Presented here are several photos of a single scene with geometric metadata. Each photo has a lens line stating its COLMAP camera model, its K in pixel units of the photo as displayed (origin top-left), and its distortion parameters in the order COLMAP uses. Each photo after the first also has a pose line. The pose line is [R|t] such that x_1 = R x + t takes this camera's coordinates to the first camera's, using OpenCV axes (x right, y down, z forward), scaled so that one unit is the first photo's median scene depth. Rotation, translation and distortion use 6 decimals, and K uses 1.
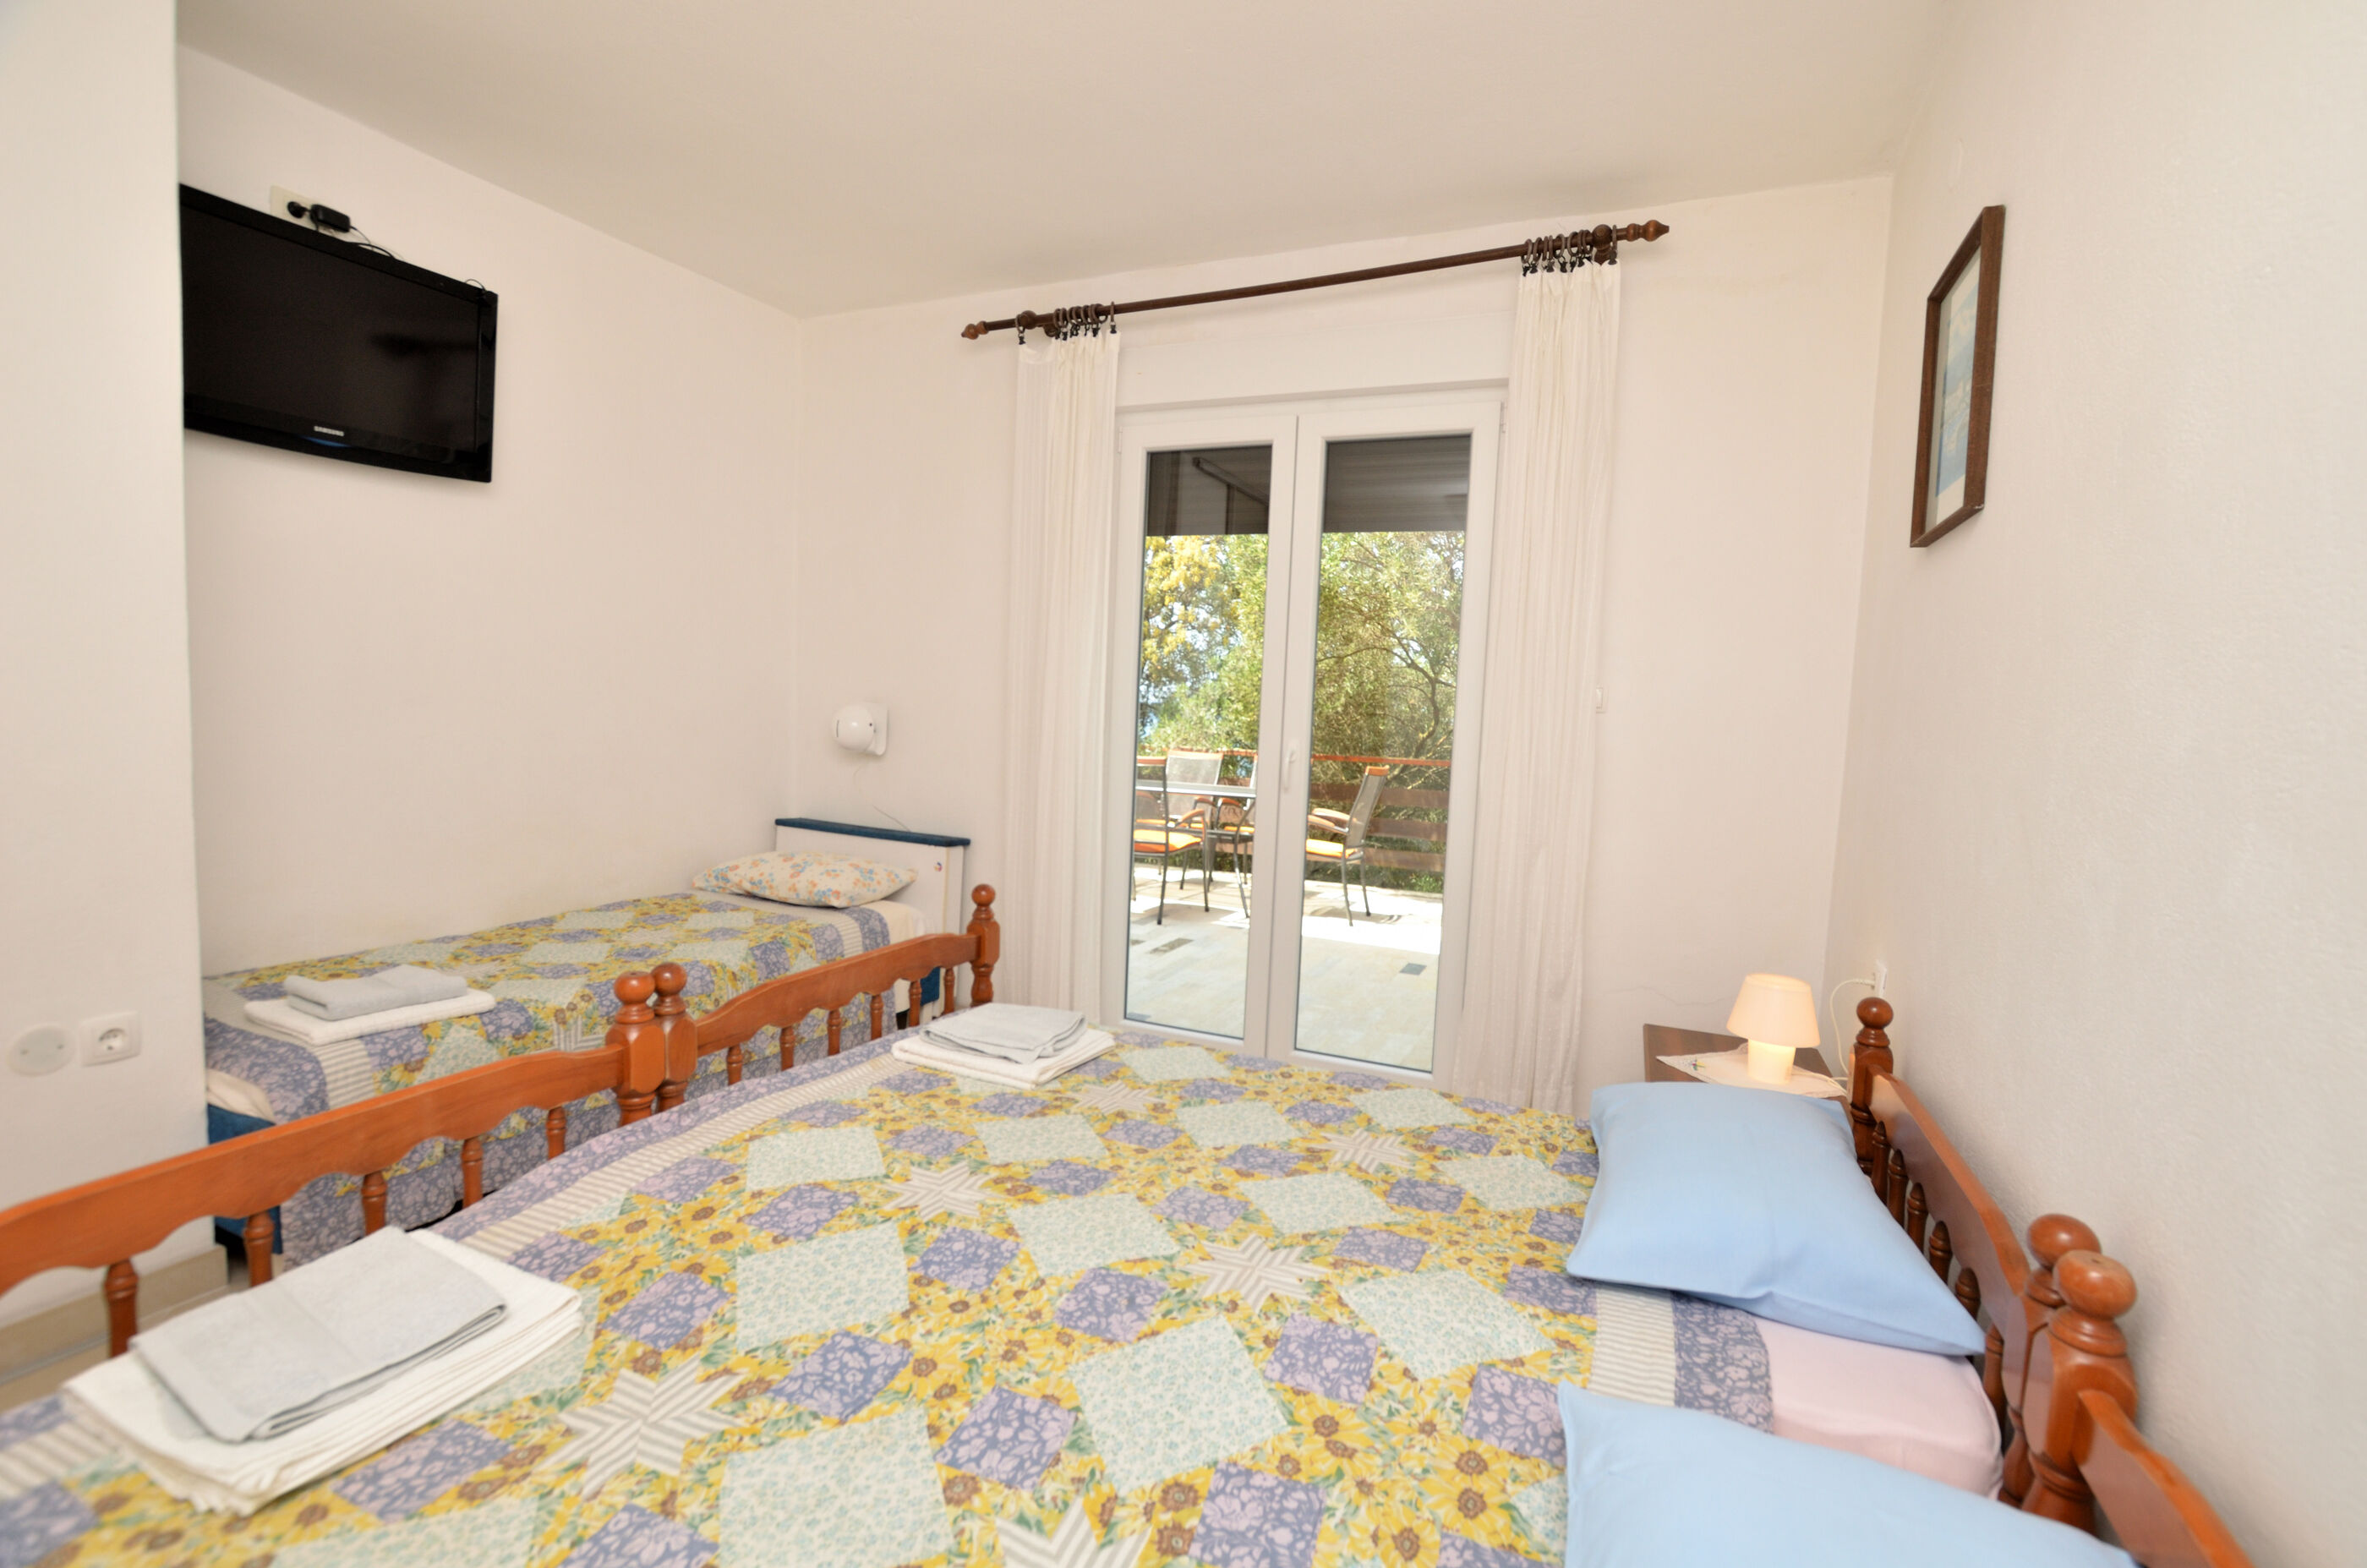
lens RADIAL K [[1042.9, 0, 1202.5], [0, 1042.9, 777.0], [0, 0, 1]] dist [-0.028512, 0.000013]
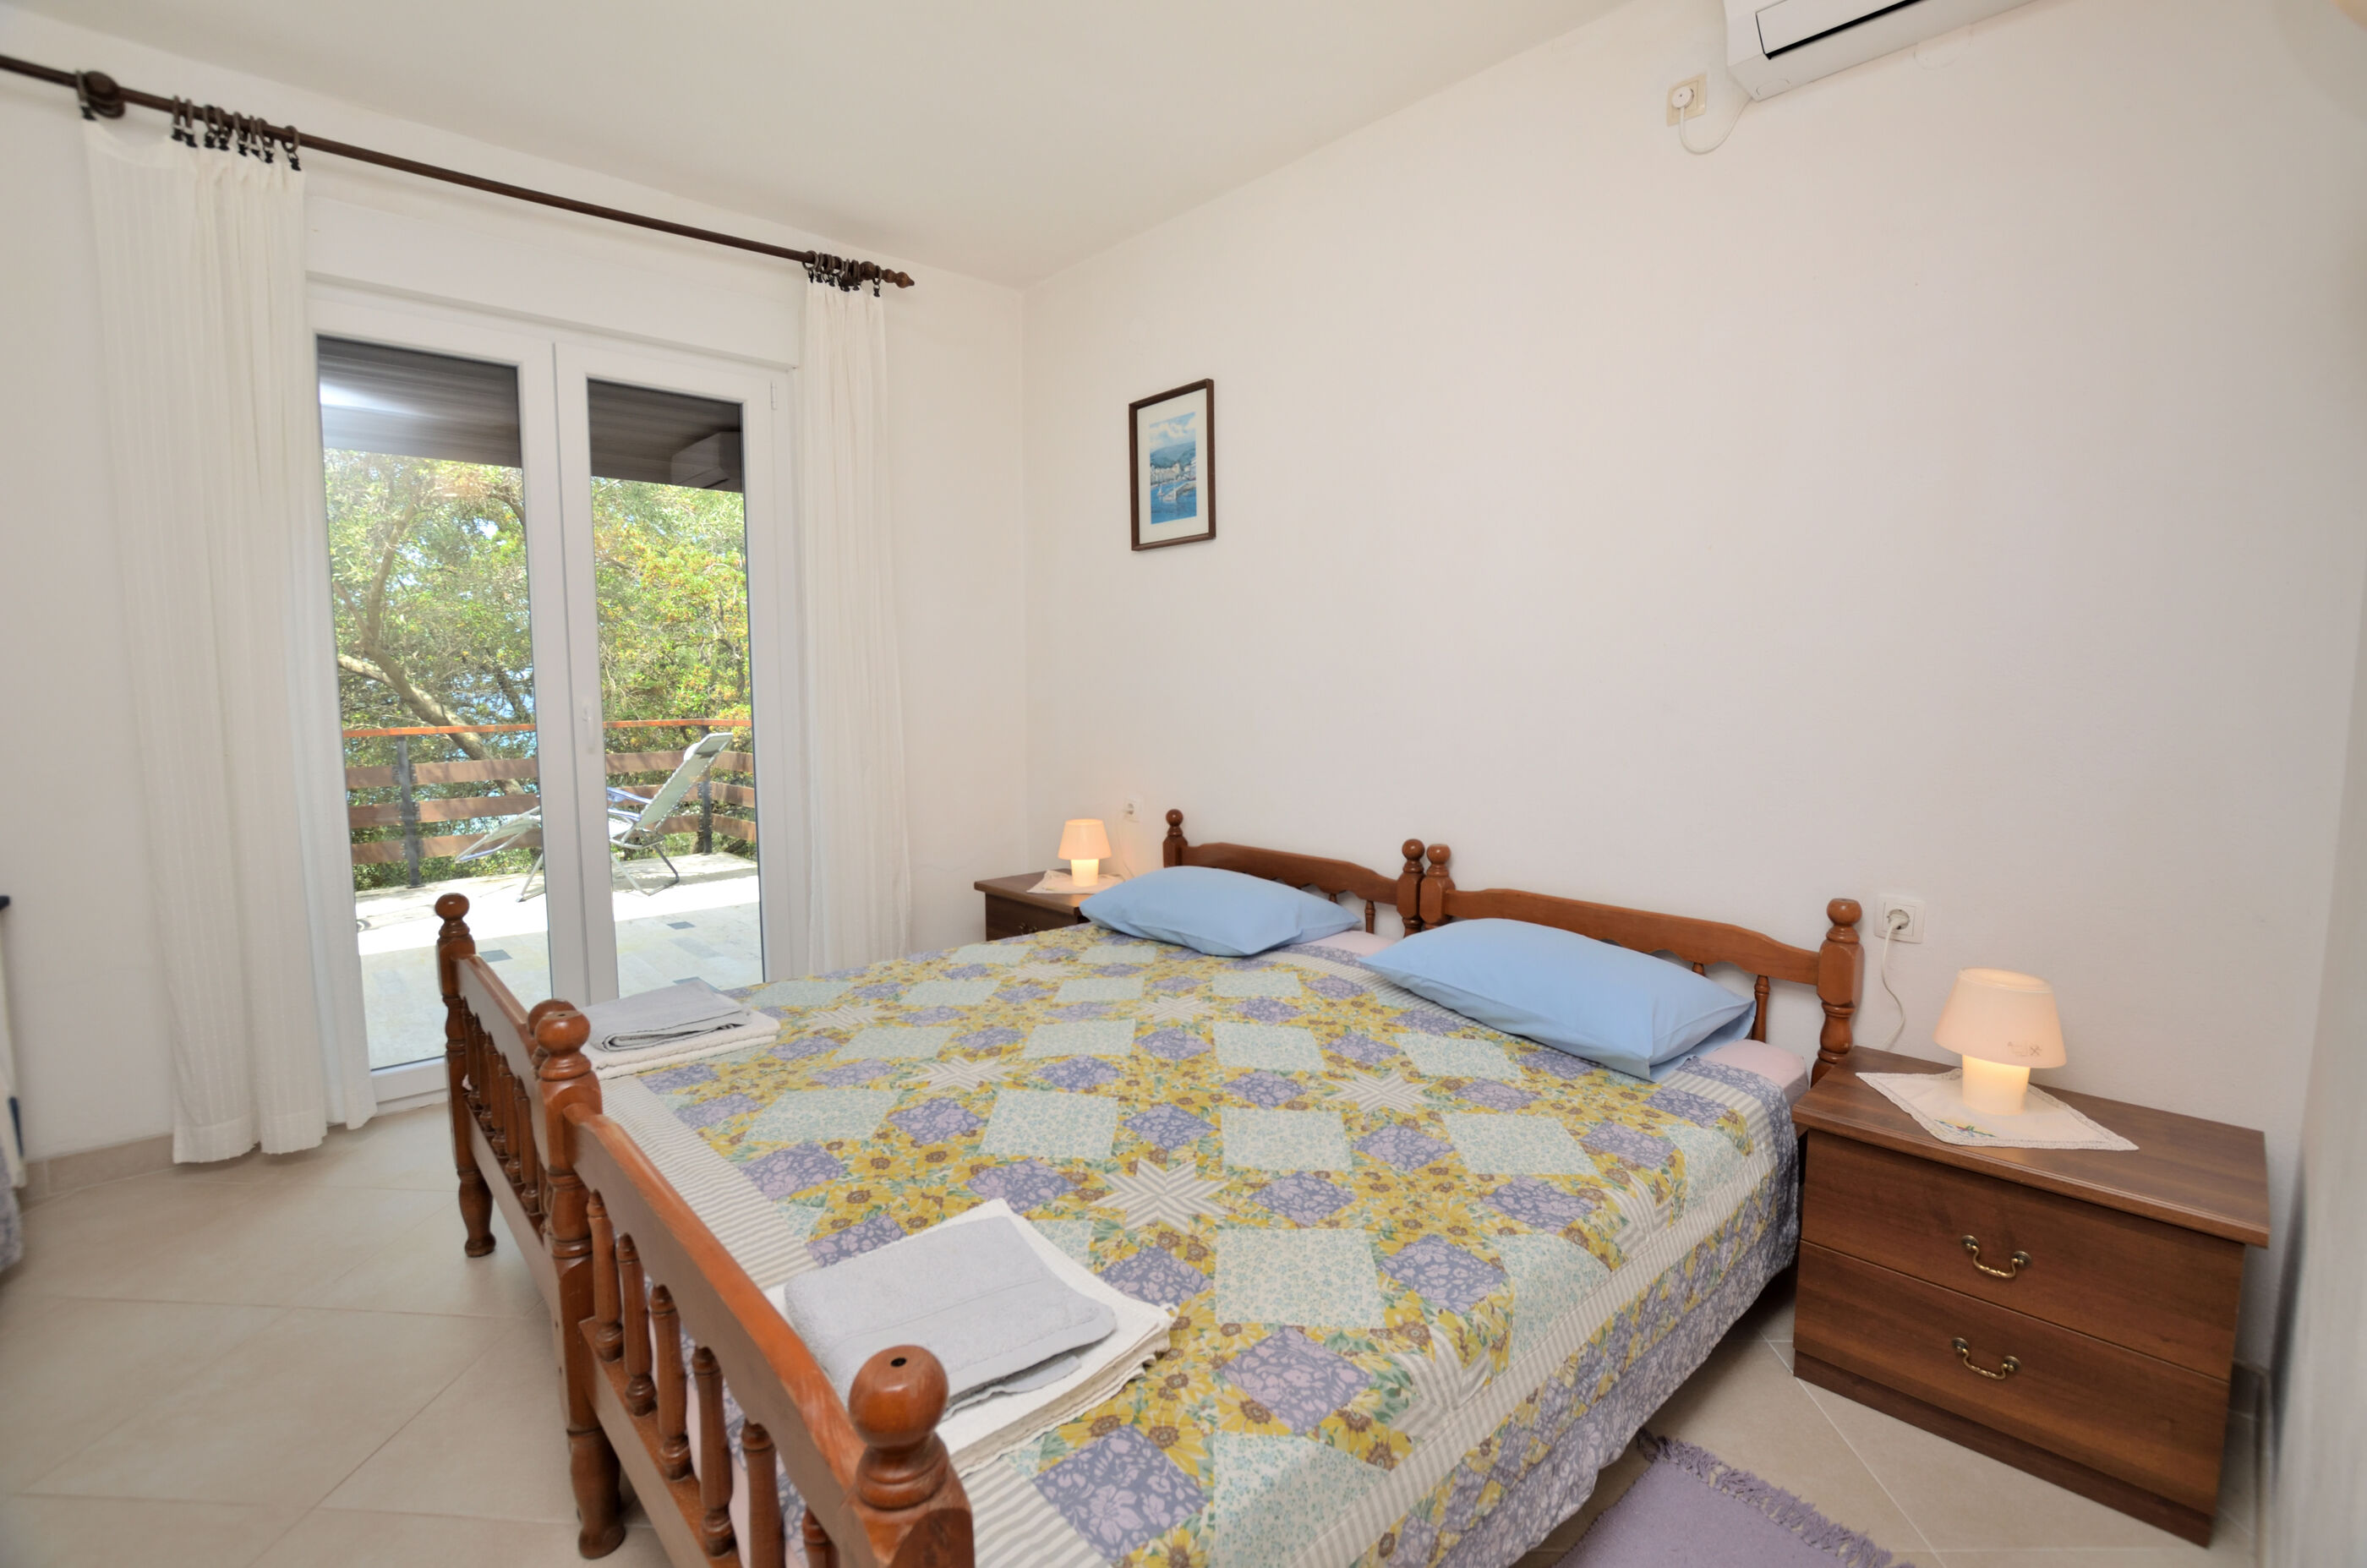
lens RADIAL K [[1042.9, 0, 1202.5], [0, 1042.9, 777.0], [0, 0, 1]] dist [-0.028512, 0.000013]
pose [[0.400274, -0.129922, 0.907139, -1.071583], [0.084616, 0.990910, 0.104583, -0.029163], [-0.912481, 0.034897, 0.407629, 0.244194]]
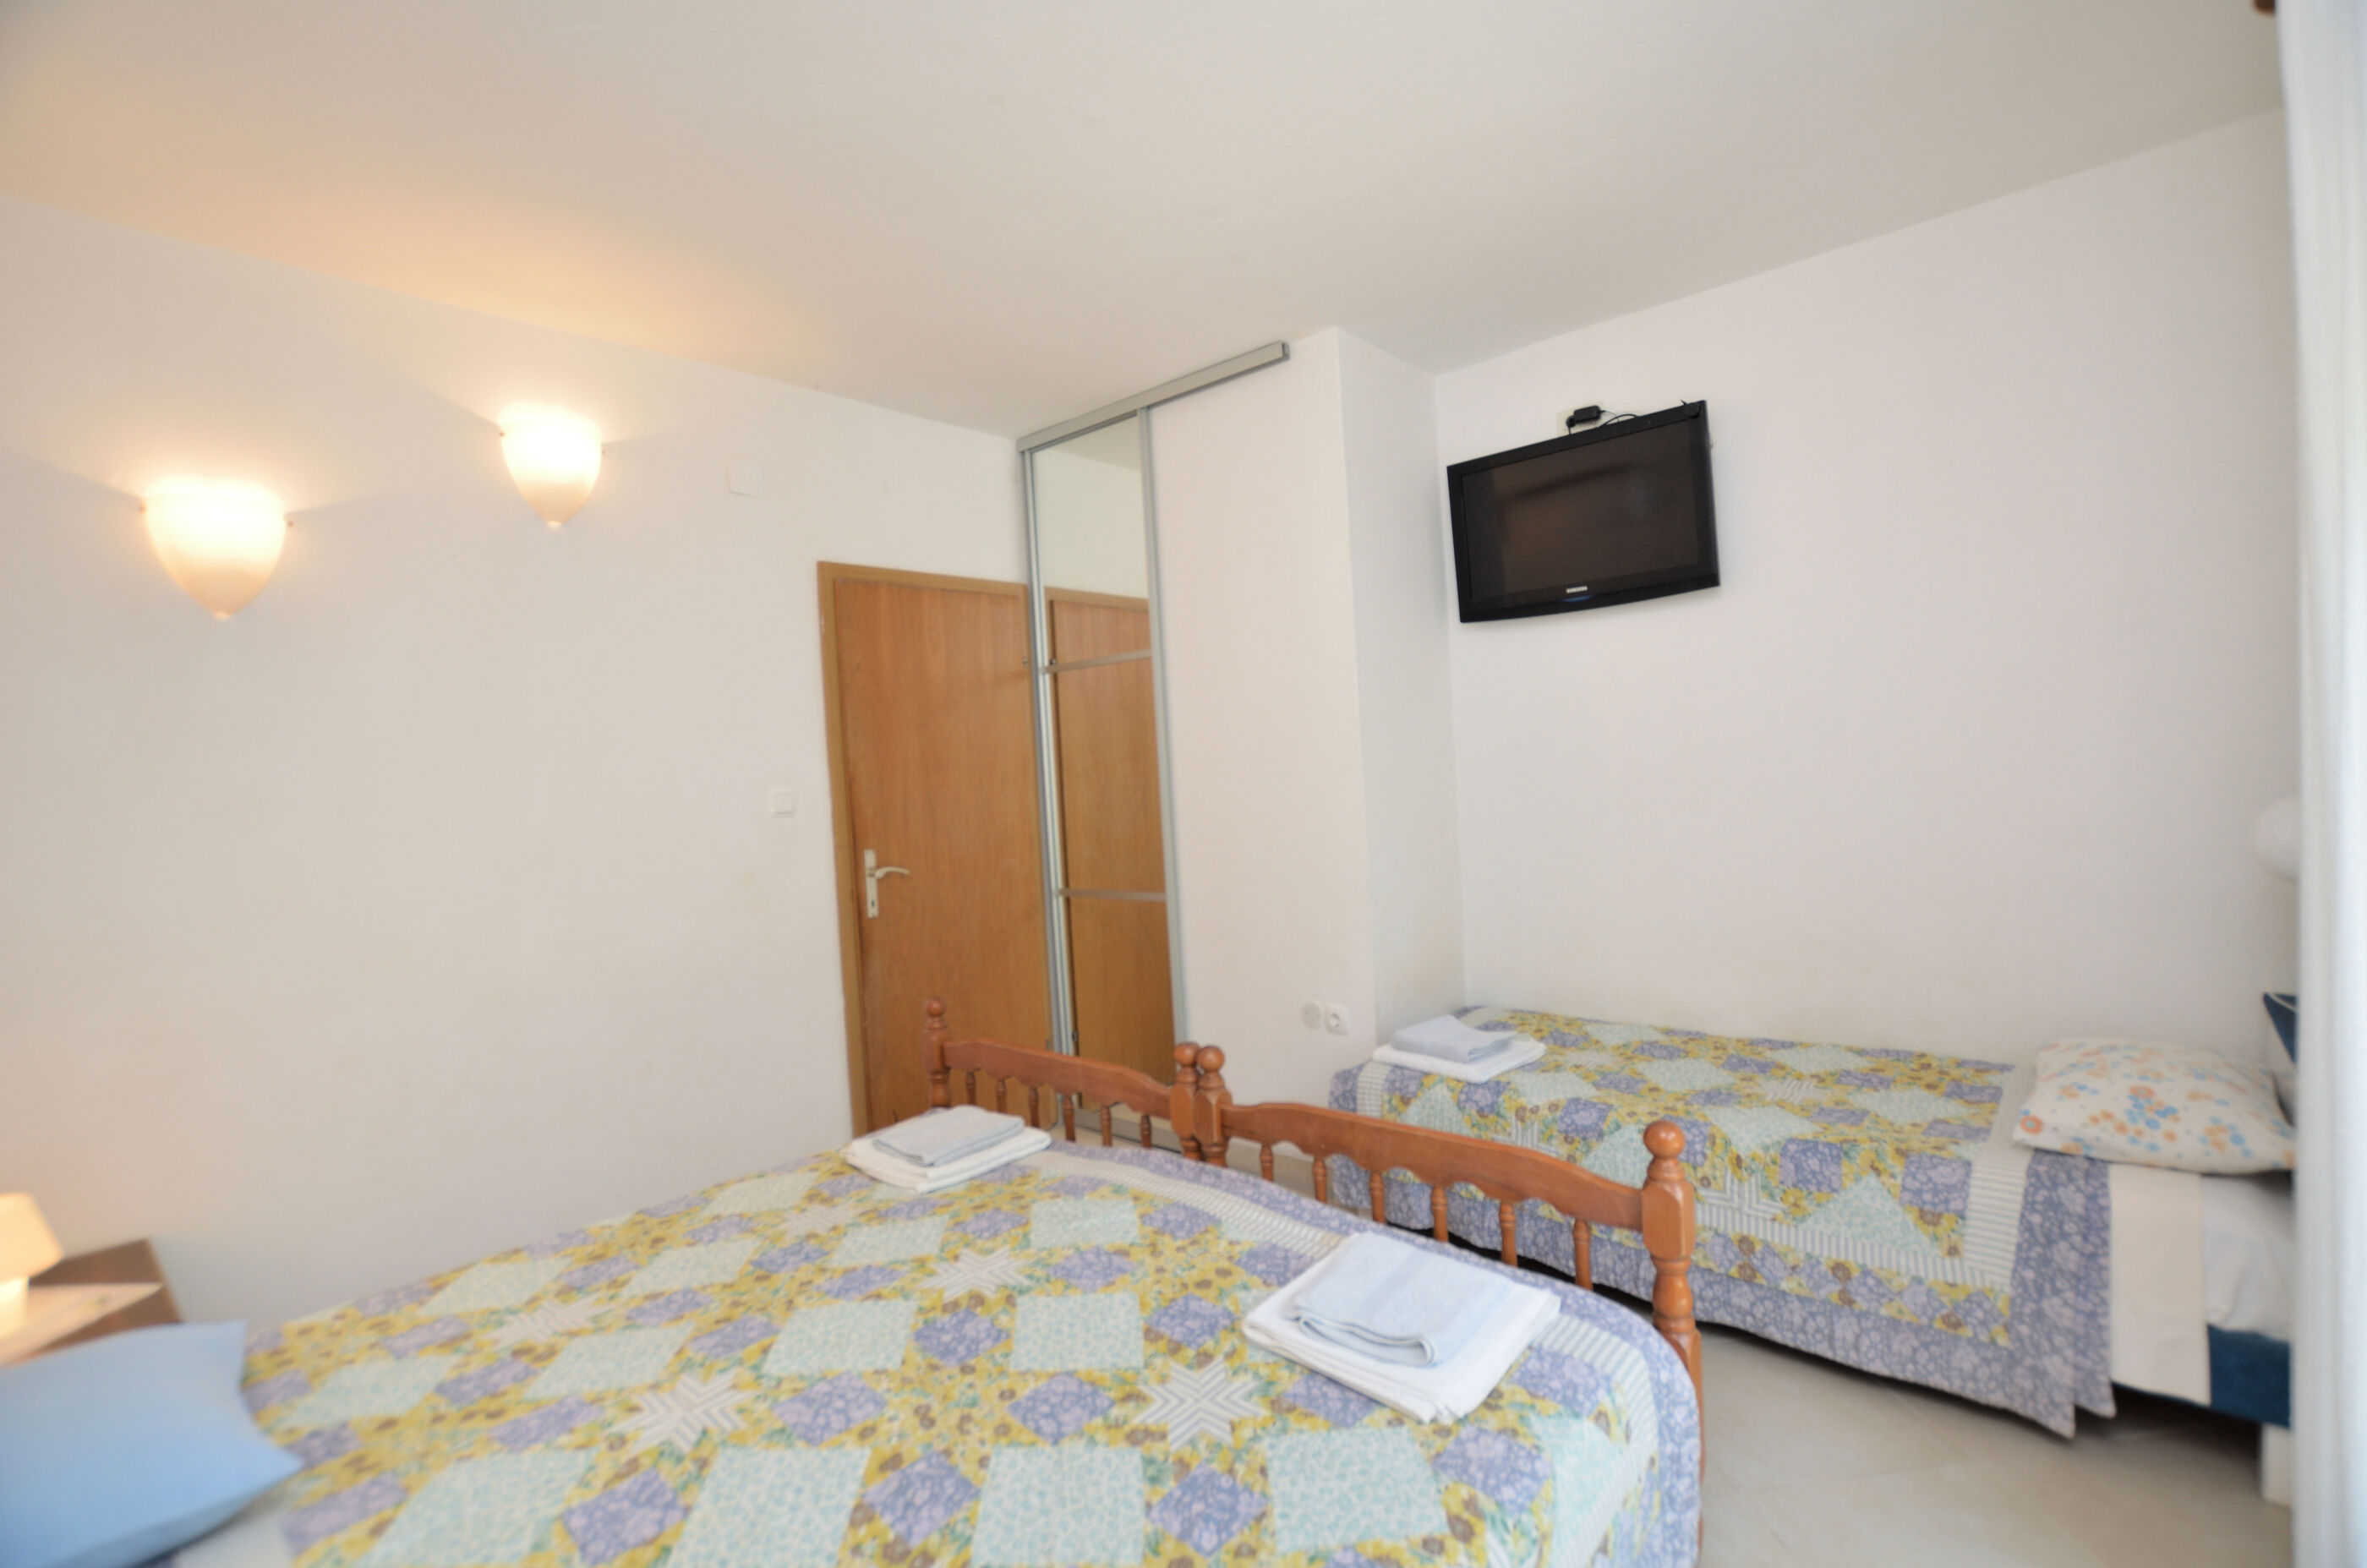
lens RADIAL K [[1042.9, 0, 1202.5], [0, 1042.9, 777.0], [0, 0, 1]] dist [-0.028512, 0.000013]
pose [[-0.303190, -0.015832, -0.952799, 0.719373], [-0.026869, 0.999606, -0.008060, -0.138785], [0.952551, 0.023157, -0.303496, 1.452588]]
